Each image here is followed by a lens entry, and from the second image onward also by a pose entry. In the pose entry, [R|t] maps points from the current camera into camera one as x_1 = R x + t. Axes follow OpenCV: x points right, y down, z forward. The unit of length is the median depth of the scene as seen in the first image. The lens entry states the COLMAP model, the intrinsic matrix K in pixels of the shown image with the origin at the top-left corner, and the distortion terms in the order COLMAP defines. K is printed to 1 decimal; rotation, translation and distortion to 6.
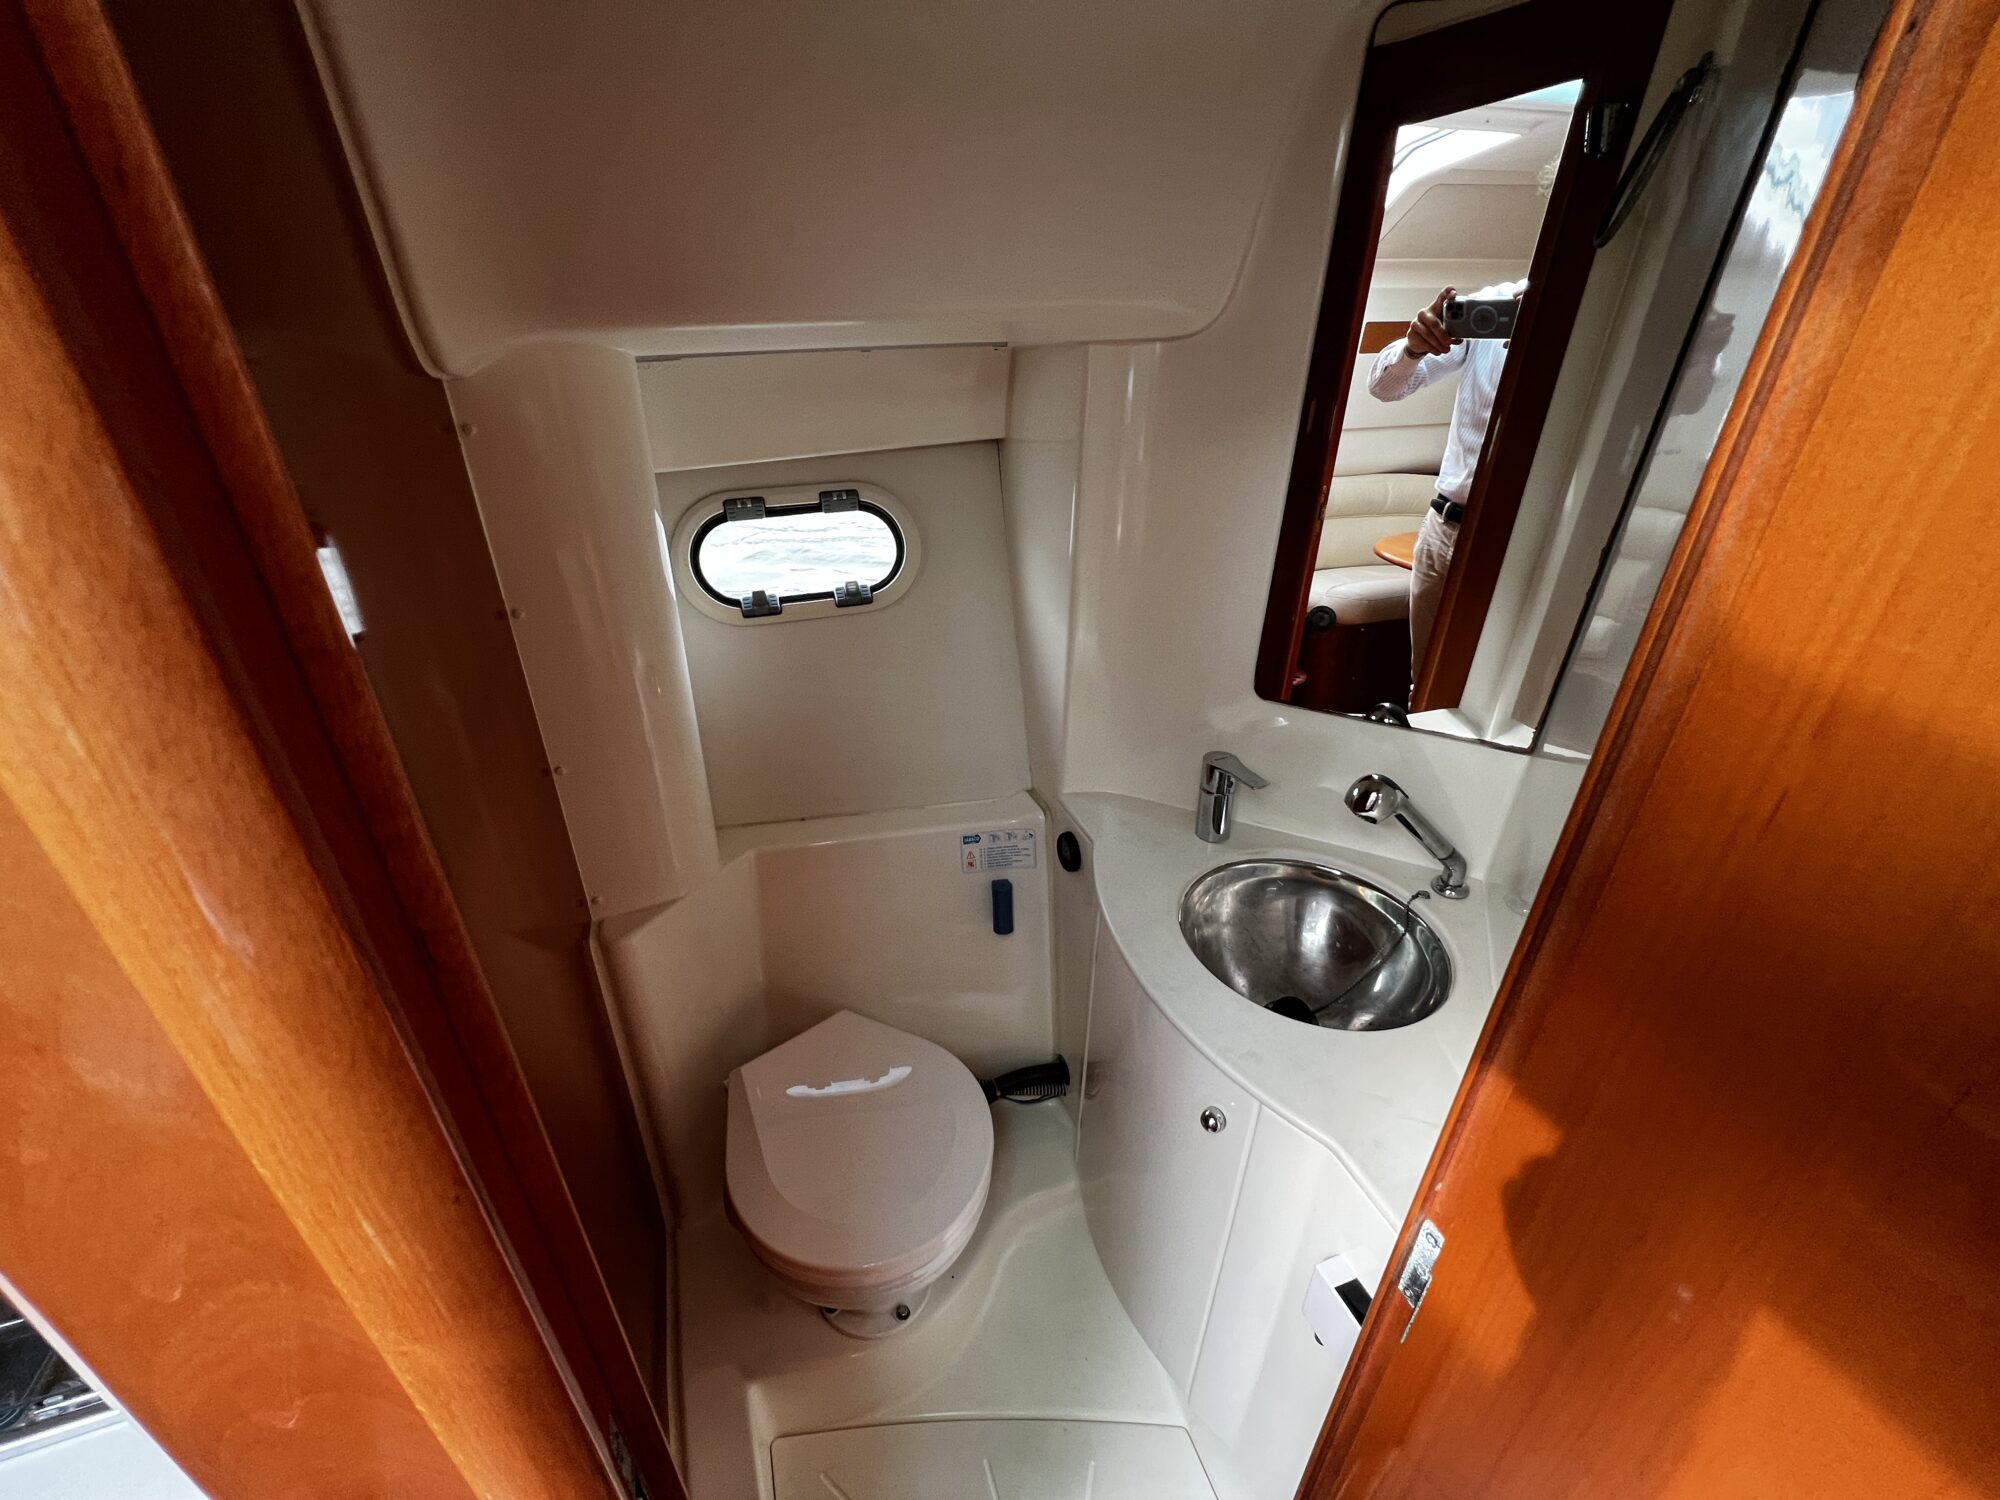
lens RADIAL K [[805.5, 0, 997.5], [0, 805.5, 745.3], [0, 0, 1]] dist [0.002354, 0.000226]
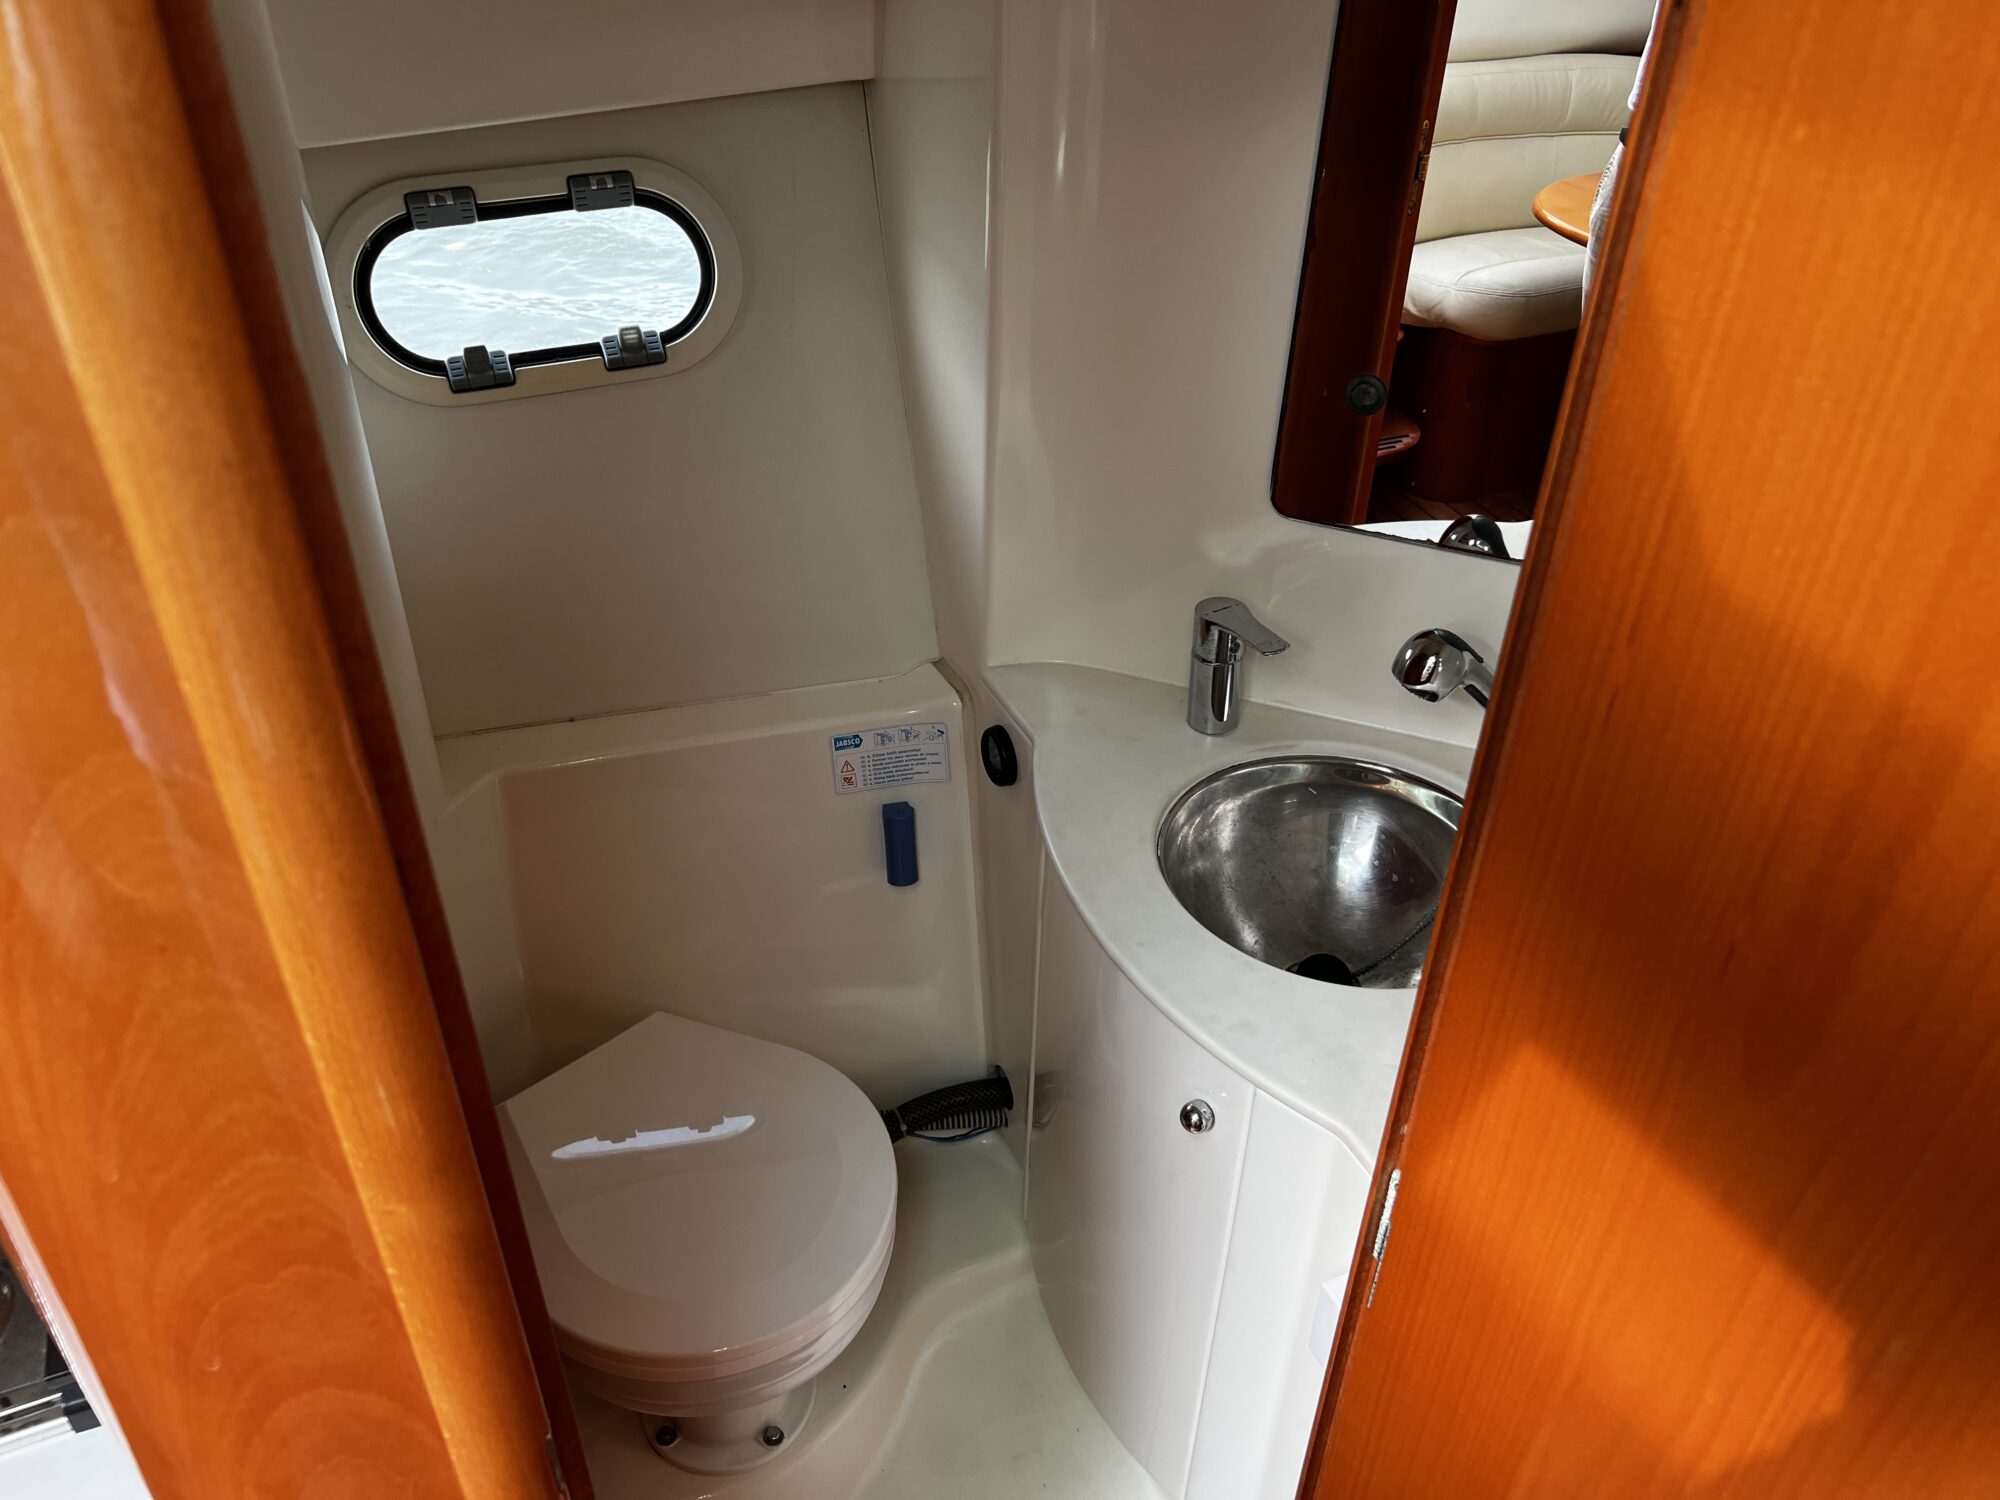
lens RADIAL K [[1517.9, 0, 1004.1], [0, 1517.9, 751.9], [0, 0, 1]] dist [0.076213, -0.094693]
pose [[0.996693, -0.036834, 0.072437, 0.004308], [0.026978, 0.990800, 0.132618, -0.033416], [-0.076655, -0.130226, 0.988517, -0.210731]]
